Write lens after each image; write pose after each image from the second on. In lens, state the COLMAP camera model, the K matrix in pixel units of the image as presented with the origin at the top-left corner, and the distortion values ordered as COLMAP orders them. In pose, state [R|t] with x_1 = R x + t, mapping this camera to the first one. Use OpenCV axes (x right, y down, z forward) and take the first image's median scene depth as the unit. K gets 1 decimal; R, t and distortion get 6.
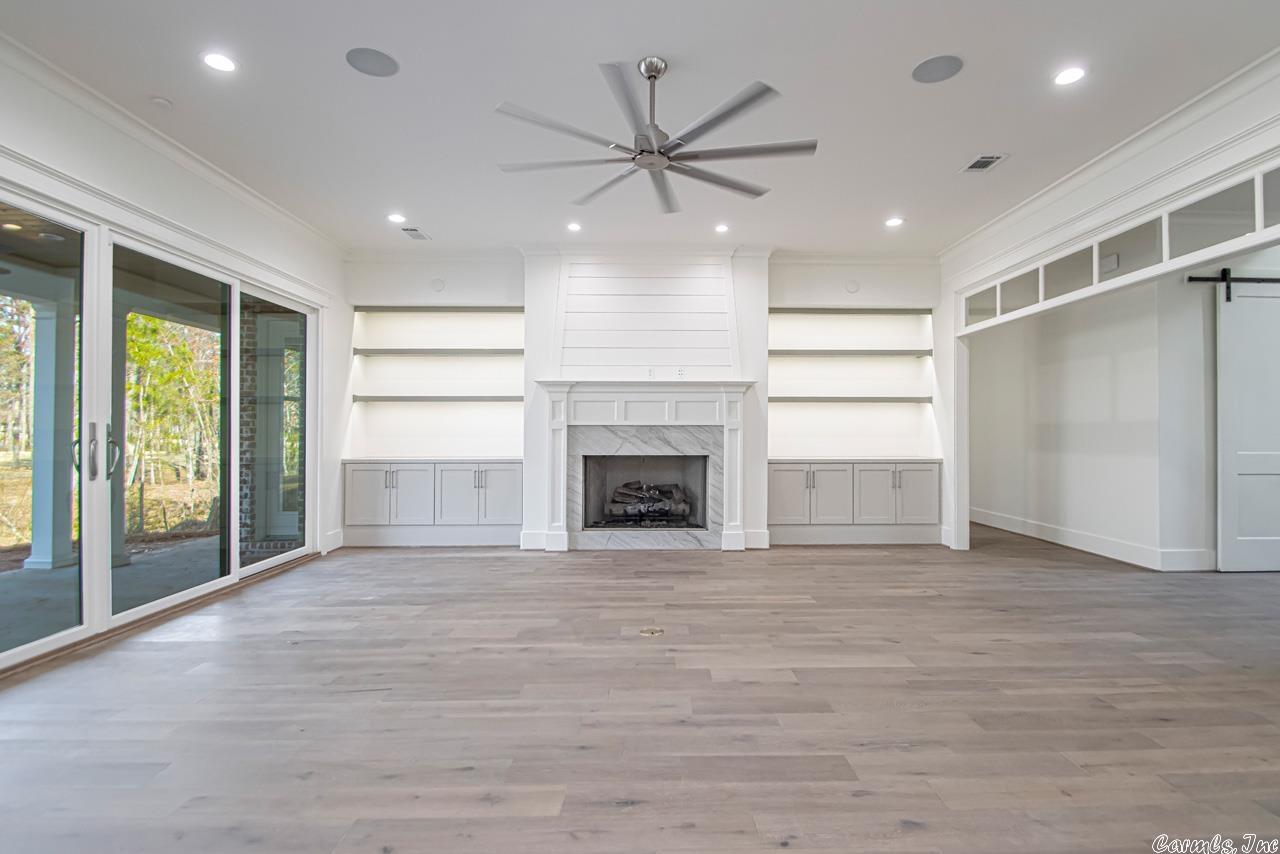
lens RADIAL K [[606.7, 0, 653.2], [0, 606.7, 425.2], [0, 0, 1]] dist [0.015353, -0.017008]
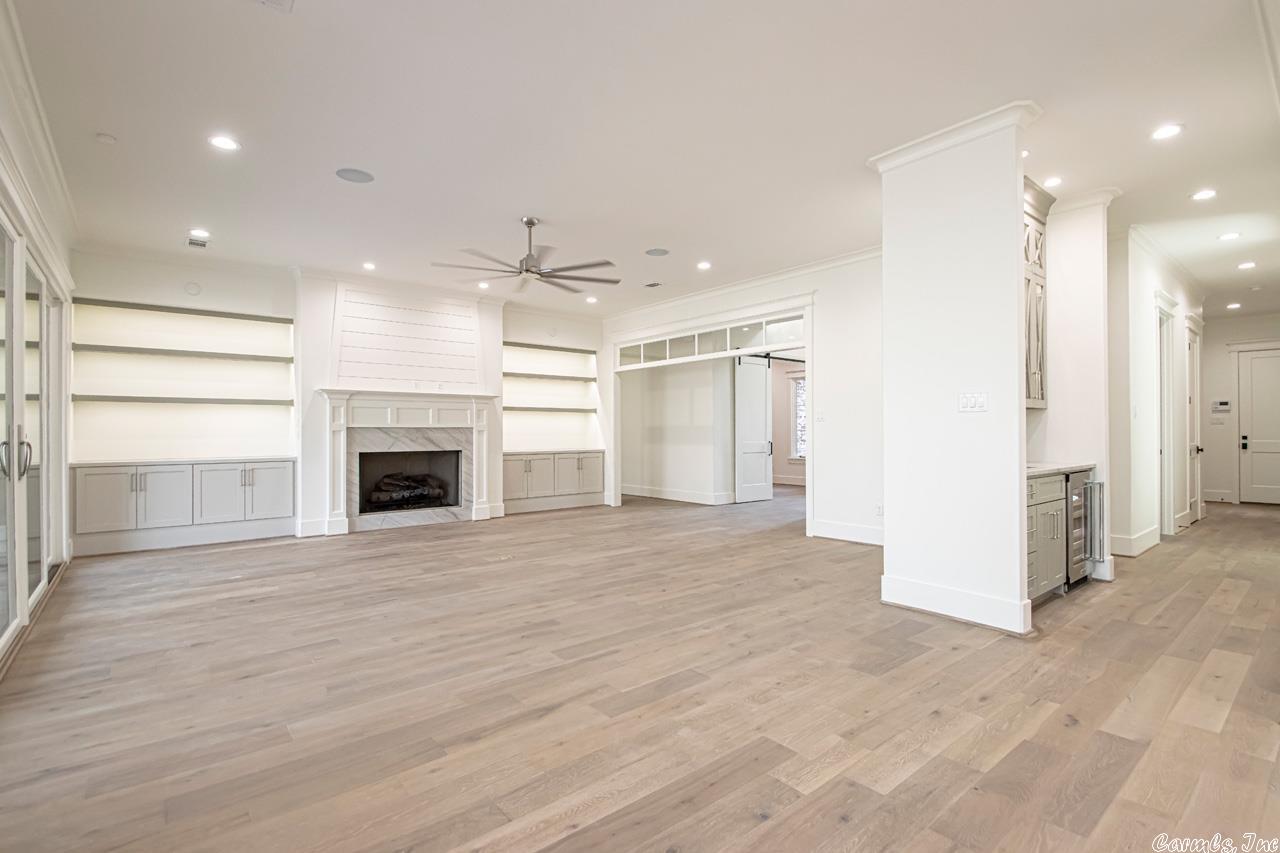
lens RADIAL K [[606.7, 0, 641.8], [0, 606.7, 428.2], [0, 0, 1]] dist [0.015353, -0.017008]
pose [[0.782579, 0.001347, 0.622549, -0.424915], [-0.003591, 0.999991, 0.002351, -0.002924], [-0.622540, -0.004075, 0.782577, -0.278354]]
